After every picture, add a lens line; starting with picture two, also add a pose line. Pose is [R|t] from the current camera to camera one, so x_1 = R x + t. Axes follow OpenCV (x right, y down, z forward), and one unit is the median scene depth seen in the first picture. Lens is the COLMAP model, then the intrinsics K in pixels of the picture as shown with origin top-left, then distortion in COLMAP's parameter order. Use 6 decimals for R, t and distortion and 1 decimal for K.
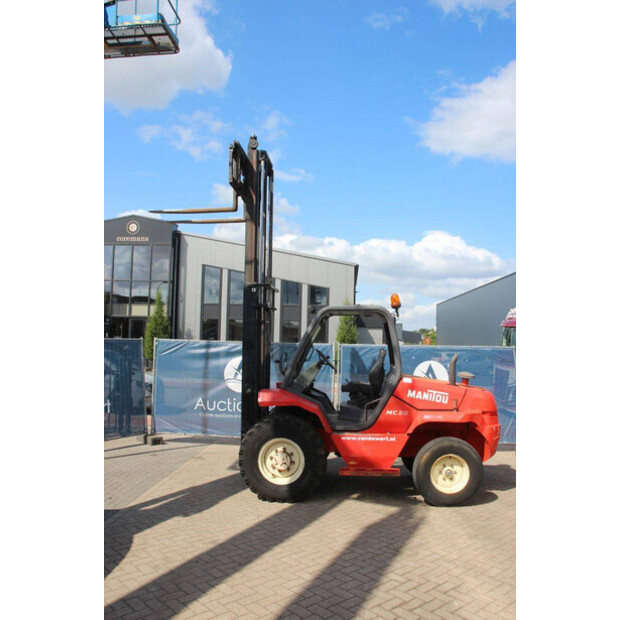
lens RADIAL K [[572.6, 0, 296.4], [0, 572.6, 300.8], [0, 0, 1]] dist [-0.105050, 0.000000]
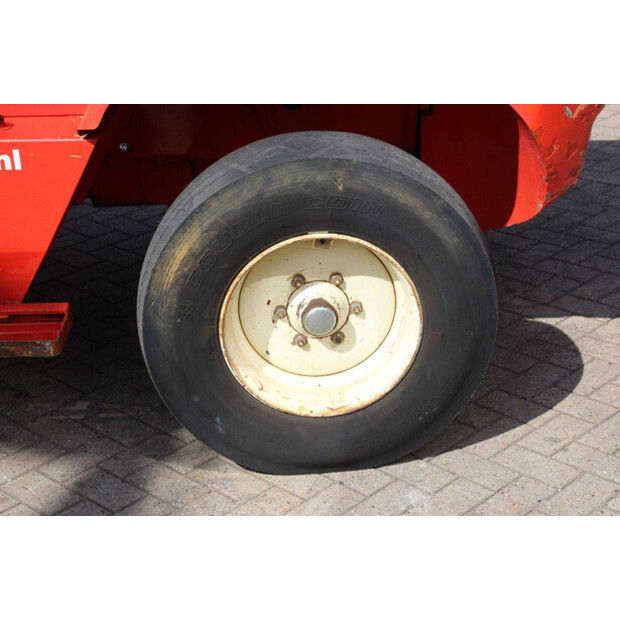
lens RADIAL K [[1303.2, 0, 311.7], [0, 1303.2, 311.8], [0, 0, 1]] dist [0.352016, 0.000000]
pose [[0.995508, -0.083372, 0.044865, 0.235985], [0.051281, 0.873169, 0.484712, 0.079986], [-0.079586, -0.480234, 0.873523, 0.573543]]
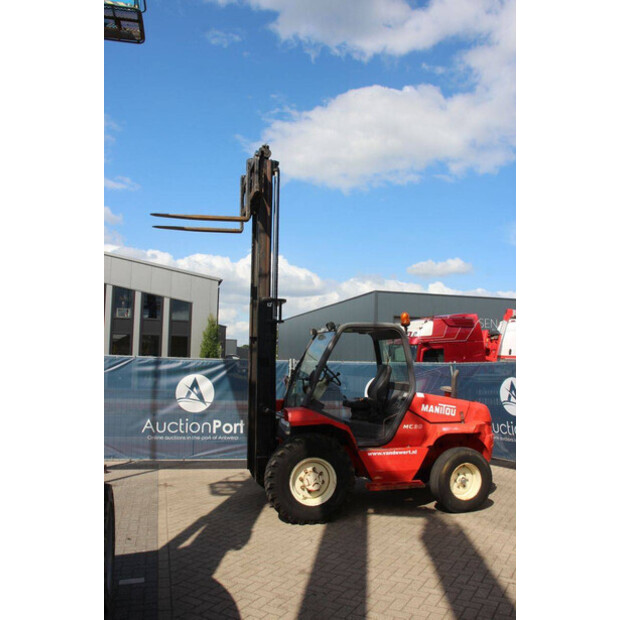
lens RADIAL K [[572.6, 0, 310.4], [0, 572.6, 300.4], [0, 0, 1]] dist [-0.105050, 0.000000]
pose [[0.940421, 0.033223, 0.338386, -0.358365], [-0.023756, 0.999203, -0.032081, 0.003922], [-0.339182, 0.022130, 0.940461, 0.079773]]
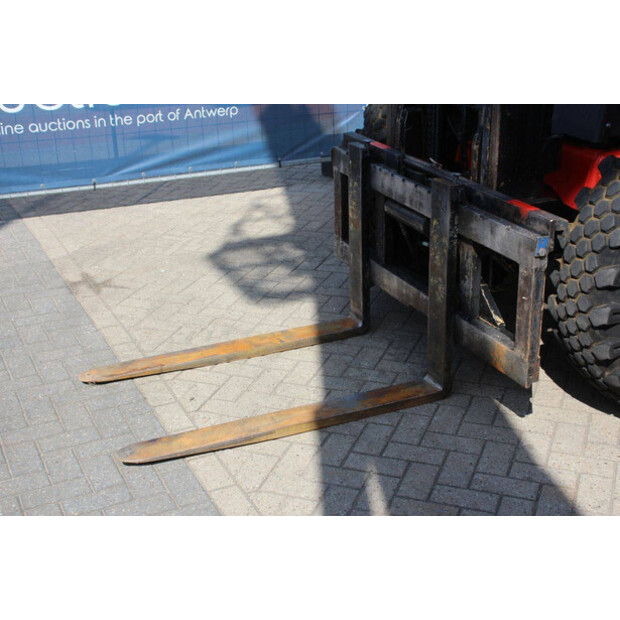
lens RADIAL K [[976.0, 0, 310.4], [0, 976.0, 313.8], [0, 0, 1]] dist [0.168634, 0.000000]
pose [[0.866207, -0.224660, 0.446333, -0.410292], [0.002716, 0.895332, 0.445391, 0.078911], [-0.499678, -0.384589, 0.776153, 0.701682]]
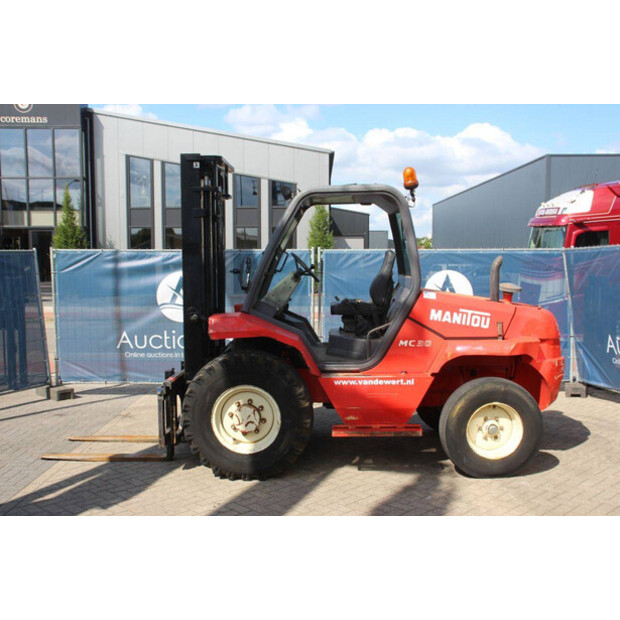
lens RADIAL K [[715.7, 0, 302.1], [0, 715.7, 309.8], [0, 0, 1]] dist [-0.022770, 0.000000]
pose [[0.997372, -0.028352, 0.066669, -0.012812], [0.018523, 0.989450, 0.143685, 0.032206], [-0.070040, -0.142072, 0.987375, 0.171268]]
